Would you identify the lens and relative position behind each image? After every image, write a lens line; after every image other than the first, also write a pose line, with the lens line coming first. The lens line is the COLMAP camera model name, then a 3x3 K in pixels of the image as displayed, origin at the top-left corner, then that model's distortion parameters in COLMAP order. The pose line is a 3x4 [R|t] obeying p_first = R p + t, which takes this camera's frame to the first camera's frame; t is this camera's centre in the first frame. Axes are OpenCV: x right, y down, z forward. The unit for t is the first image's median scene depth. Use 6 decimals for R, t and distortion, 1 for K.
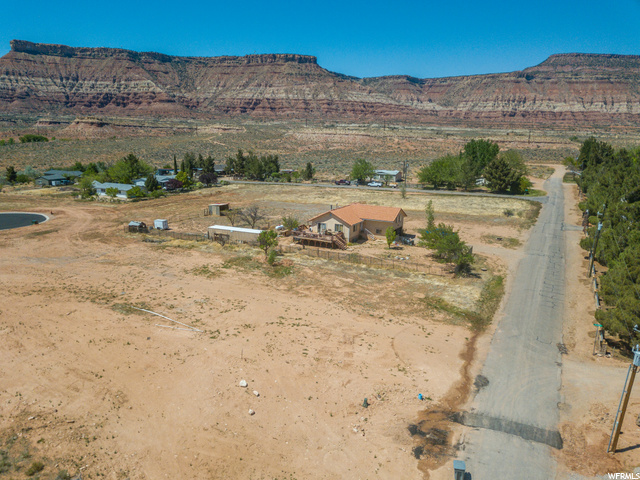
lens RADIAL K [[487.9, 0, 316.2], [0, 487.9, 241.9], [0, 0, 1]] dist [0.031454, -0.008962]
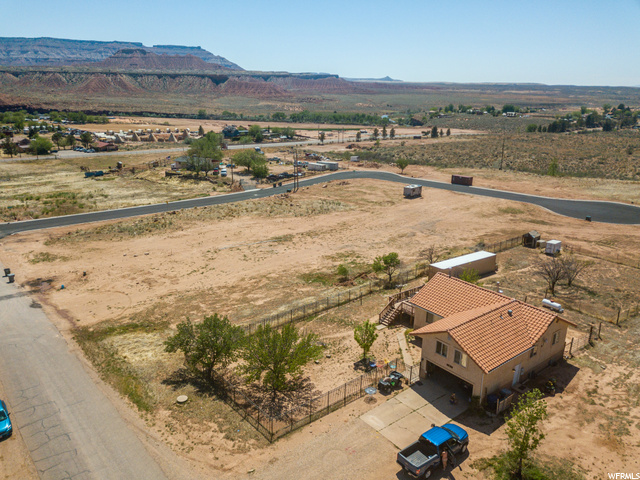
lens RADIAL K [[487.9, 0, 316.2], [0, 487.9, 241.9], [0, 0, 1]] dist [0.031454, -0.008962]
pose [[-0.397822, 0.254984, -0.881318, 0.765531], [-0.222486, 0.905119, 0.362299, -0.356596], [0.890078, 0.340211, -0.303346, 1.314253]]
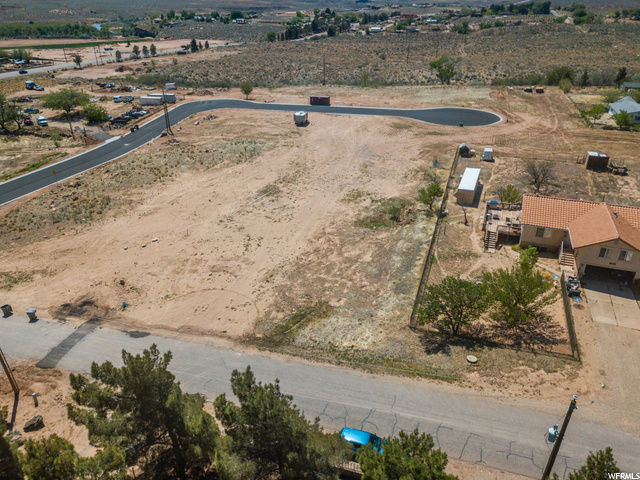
lens RADIAL K [[487.9, 0, 316.2], [0, 487.9, 241.9], [0, 0, 1]] dist [0.031454, -0.008962]
pose [[0.145754, 0.434260, -0.888917, 0.826214], [-0.223733, 0.889704, 0.397959, -0.279281], [0.963690, 0.140876, 0.226836, 0.703794]]
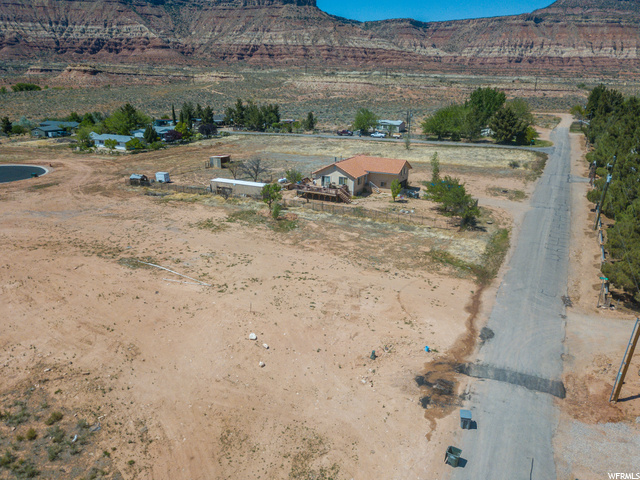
lens RADIAL K [[487.9, 0, 316.2], [0, 487.9, 241.9], [0, 0, 1]] dist [0.031454, -0.008962]
pose [[0.999997, -0.002401, -0.000152, -0.010143], [0.002404, 0.995156, 0.098275, -0.003605], [-0.000085, -0.098275, 0.995159, 0.005307]]
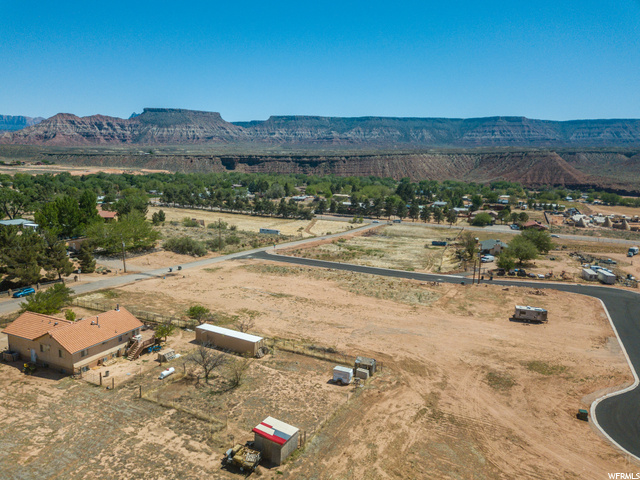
lens RADIAL K [[487.9, 0, 316.2], [0, 487.9, 241.9], [0, 0, 1]] dist [0.031454, -0.008962]
pose [[-0.998477, -0.031535, -0.045265, -0.355720], [-0.046676, 0.920285, 0.388453, -0.686598], [0.029407, 0.389975, -0.920356, 2.272248]]
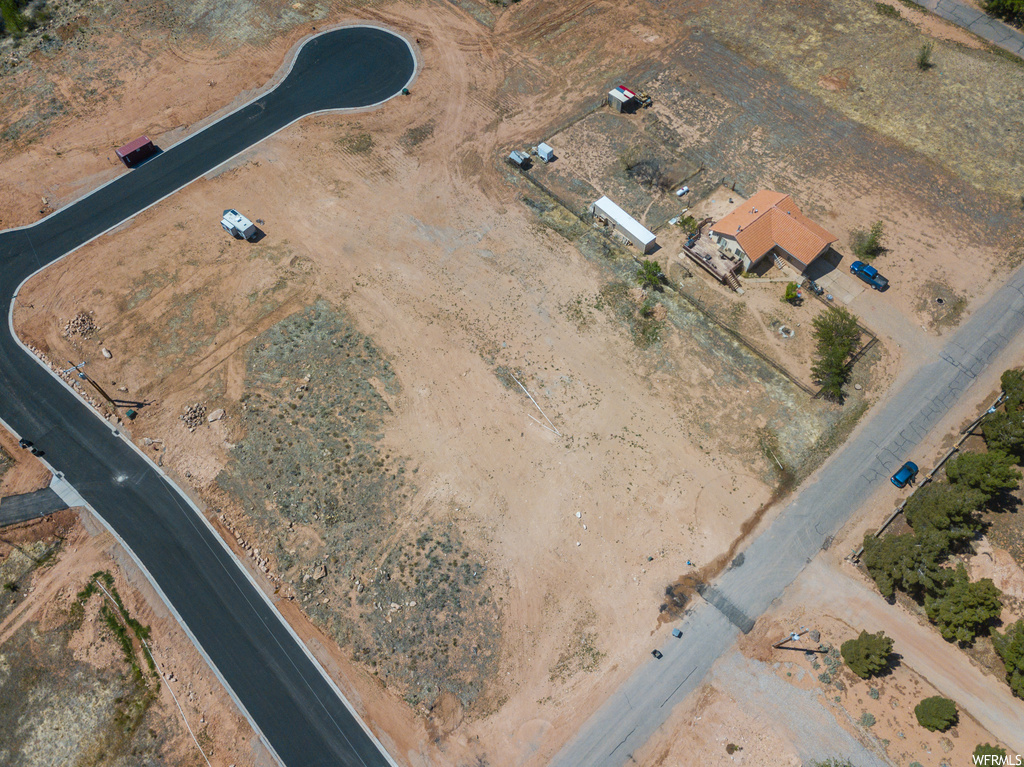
lens RADIAL K [[780.7, 0, 506.0], [0, 780.7, 386.6], [0, 0, 1]] dist [0.031454, -0.008962]
pose [[0.936489, 0.292022, -0.194192, -0.002720], [-0.062376, 0.683603, 0.727184, -1.073310], [0.345104, -0.668887, 0.658402, -0.256782]]
